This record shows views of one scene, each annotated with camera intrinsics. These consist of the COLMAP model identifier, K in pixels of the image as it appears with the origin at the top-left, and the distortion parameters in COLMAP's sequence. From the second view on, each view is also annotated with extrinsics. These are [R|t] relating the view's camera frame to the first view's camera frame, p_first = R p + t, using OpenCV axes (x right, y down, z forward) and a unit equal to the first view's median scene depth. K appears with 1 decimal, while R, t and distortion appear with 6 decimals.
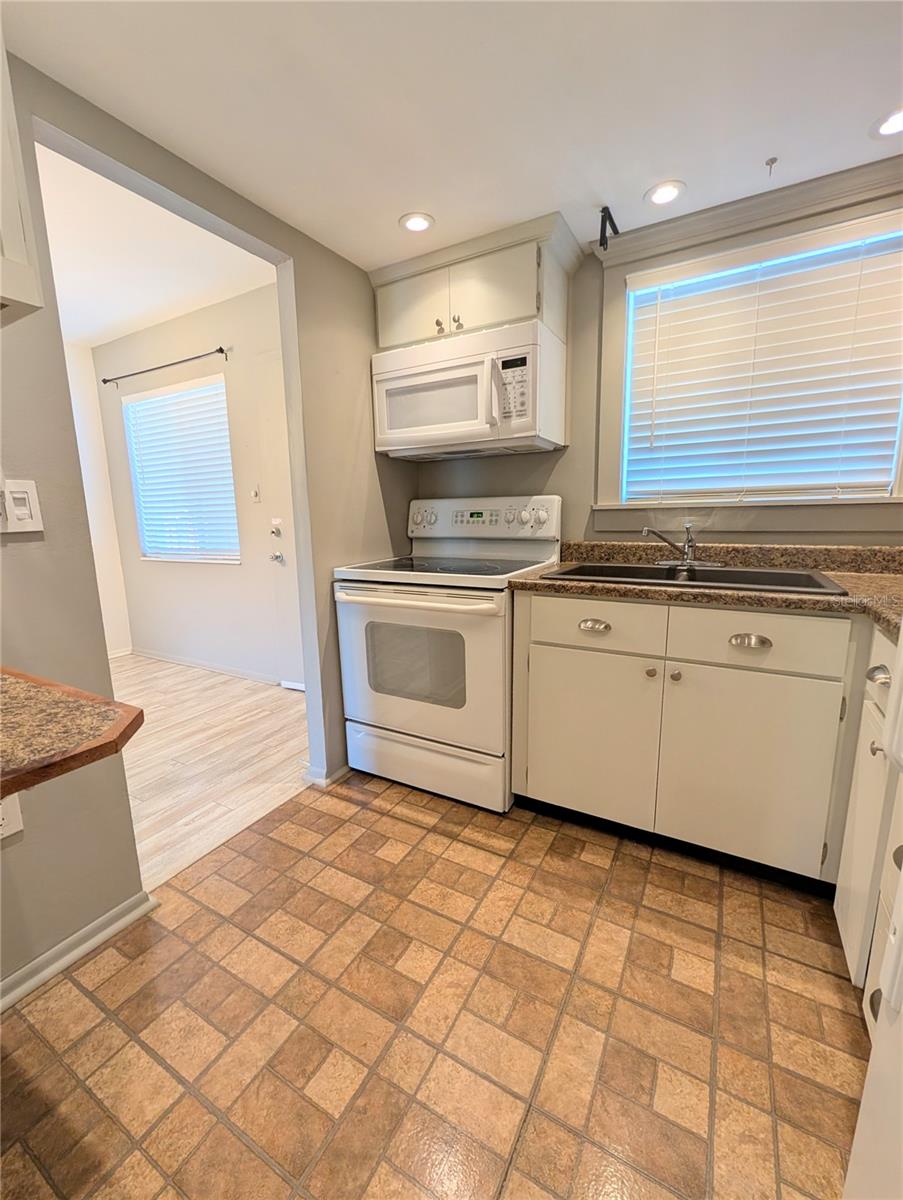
lens RADIAL K [[488.0, 0, 451.5], [0, 488.0, 600.0], [0, 0, 1]] dist [-0.002476, -0.000244]
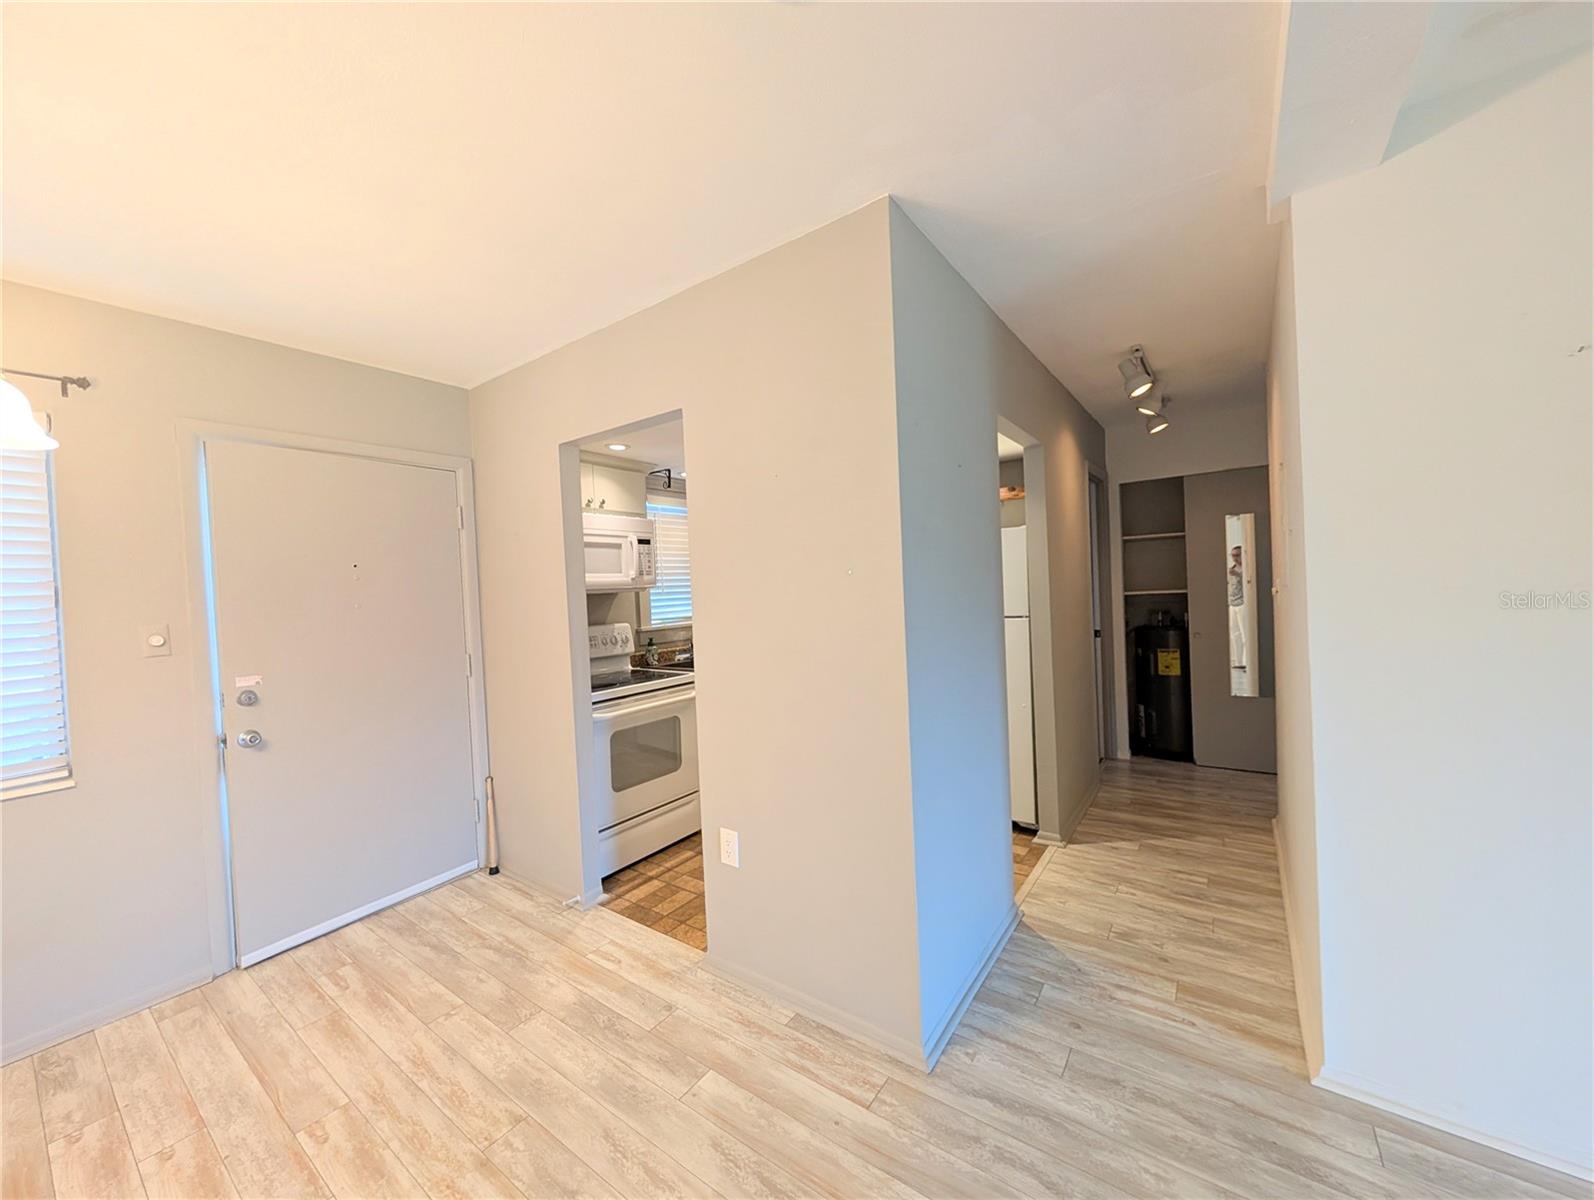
lens RADIAL K [[602.1, 0, 797.0], [0, 602.1, 600.0], [0, 0, 1]] dist [-0.000108, 0.000033]
pose [[0.110717, -0.006239, 0.993832, -1.759205], [0.213142, 0.976862, -0.017612, -0.167926], [-0.970728, 0.213778, 0.109485, 0.359300]]
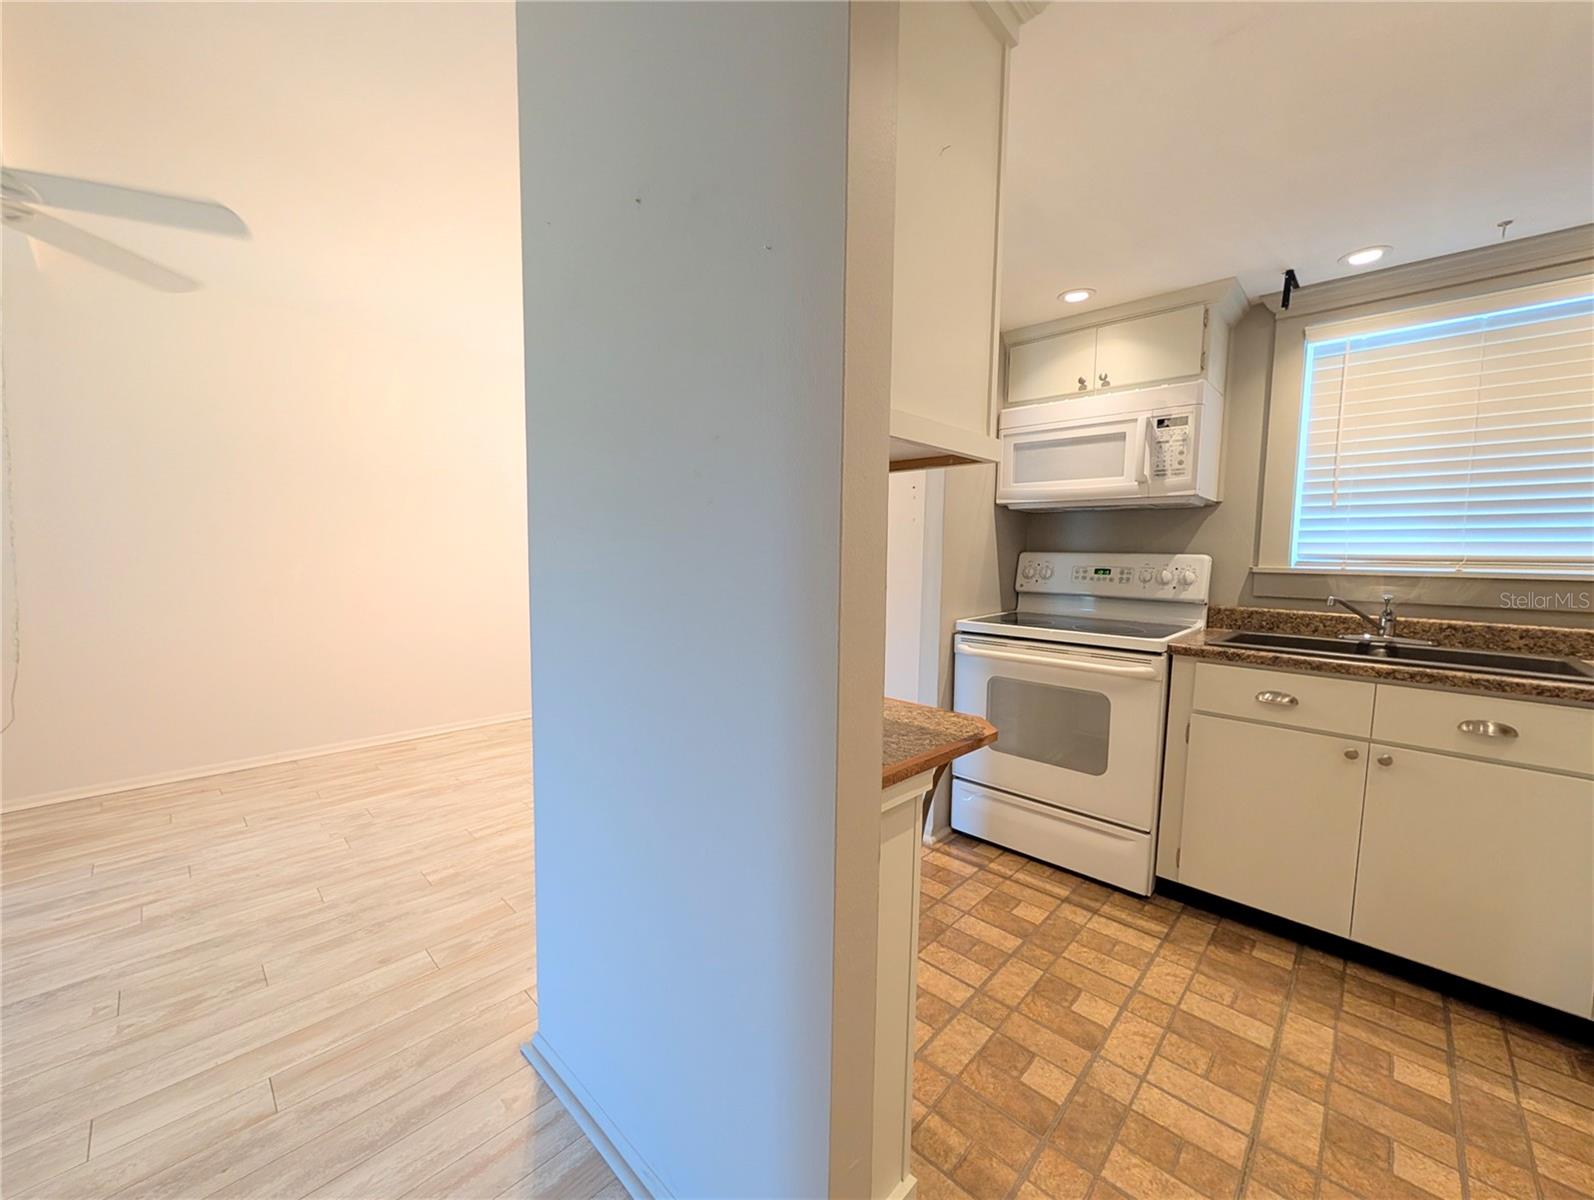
lens RADIAL K [[617.8, 0, 795.4], [0, 617.8, 603.4], [0, 0, 1]] dist [-0.001399, -0.000169]
pose [[0.967987, 0.053989, -0.245126, -0.283348], [-0.075882, 0.993841, -0.080760, 0.031854], [0.239256, 0.096775, 0.966122, -0.342541]]
